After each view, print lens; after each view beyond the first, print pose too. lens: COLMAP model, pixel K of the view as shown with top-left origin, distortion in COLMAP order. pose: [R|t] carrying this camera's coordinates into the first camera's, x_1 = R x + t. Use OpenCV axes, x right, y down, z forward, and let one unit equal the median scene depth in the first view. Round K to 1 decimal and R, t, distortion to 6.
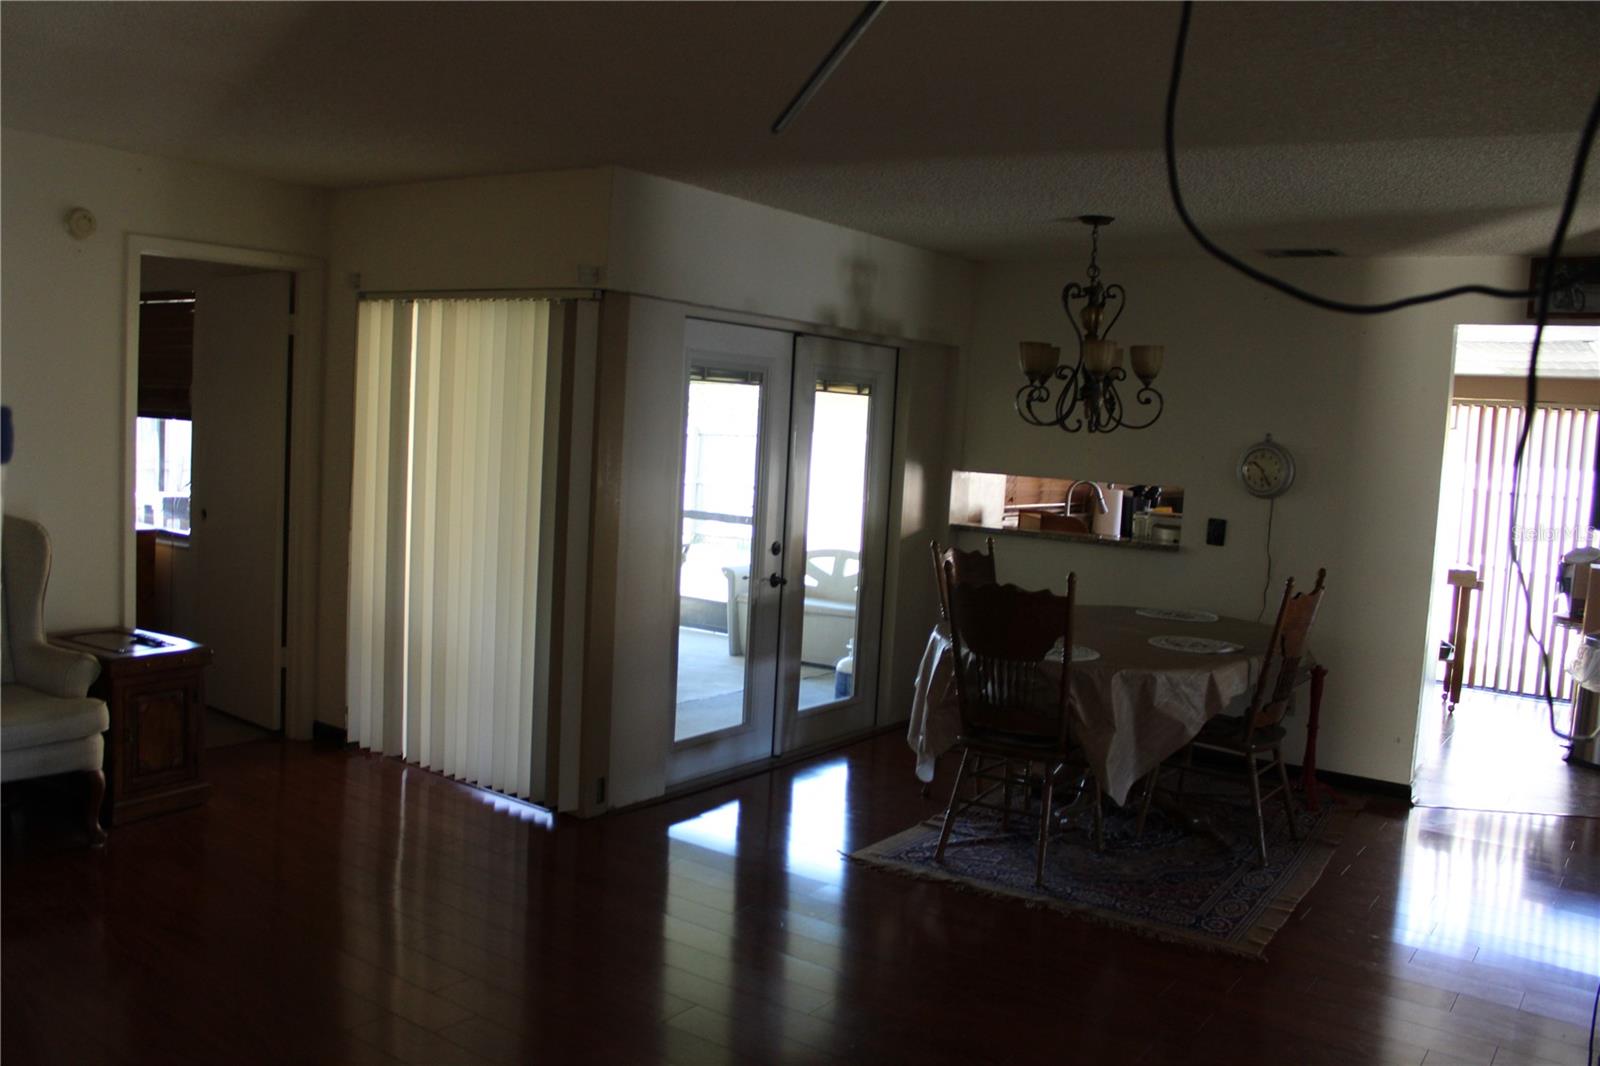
lens RADIAL K [[1318.0, 0, 789.7], [0, 1318.0, 533.0], [0, 0, 1]] dist [-0.173544, 0.148587]
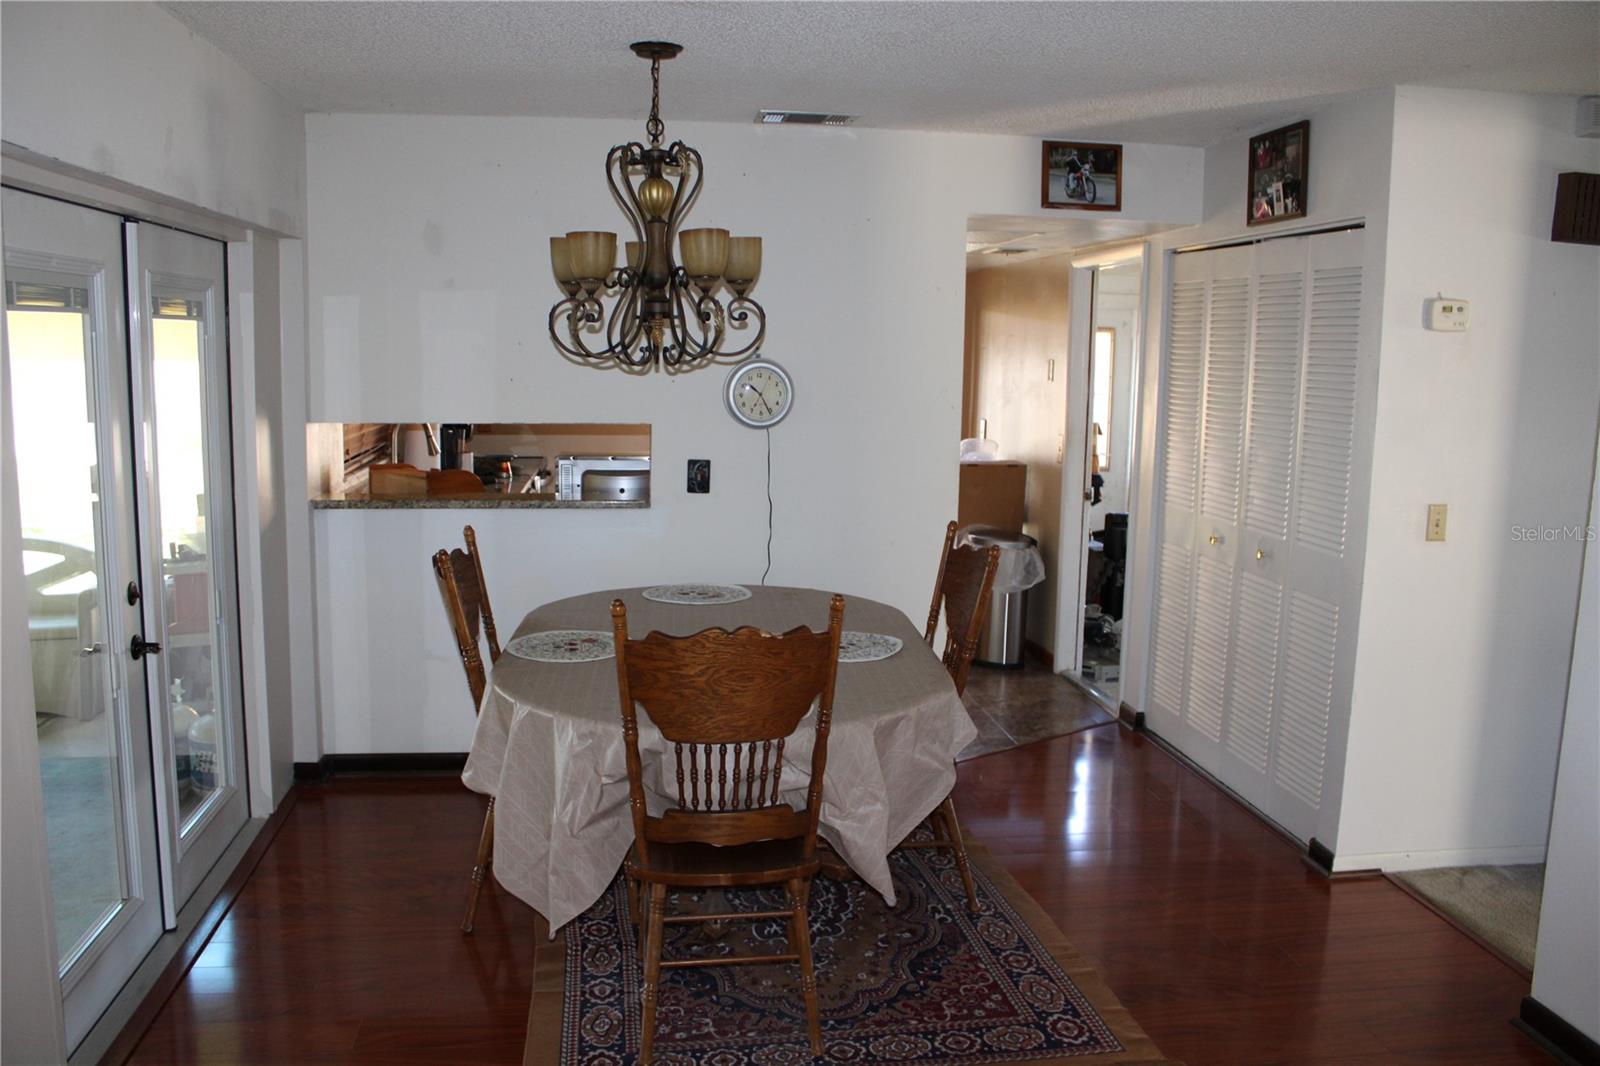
lens RADIAL K [[1318.0, 0, 789.7], [0, 1318.0, 533.0], [0, 0, 1]] dist [-0.173544, 0.148587]
pose [[0.721561, -0.139205, 0.678213, -0.199272], [0.076472, 0.989609, 0.121760, -0.068207], [-0.688115, -0.035993, 0.724708, 0.448083]]
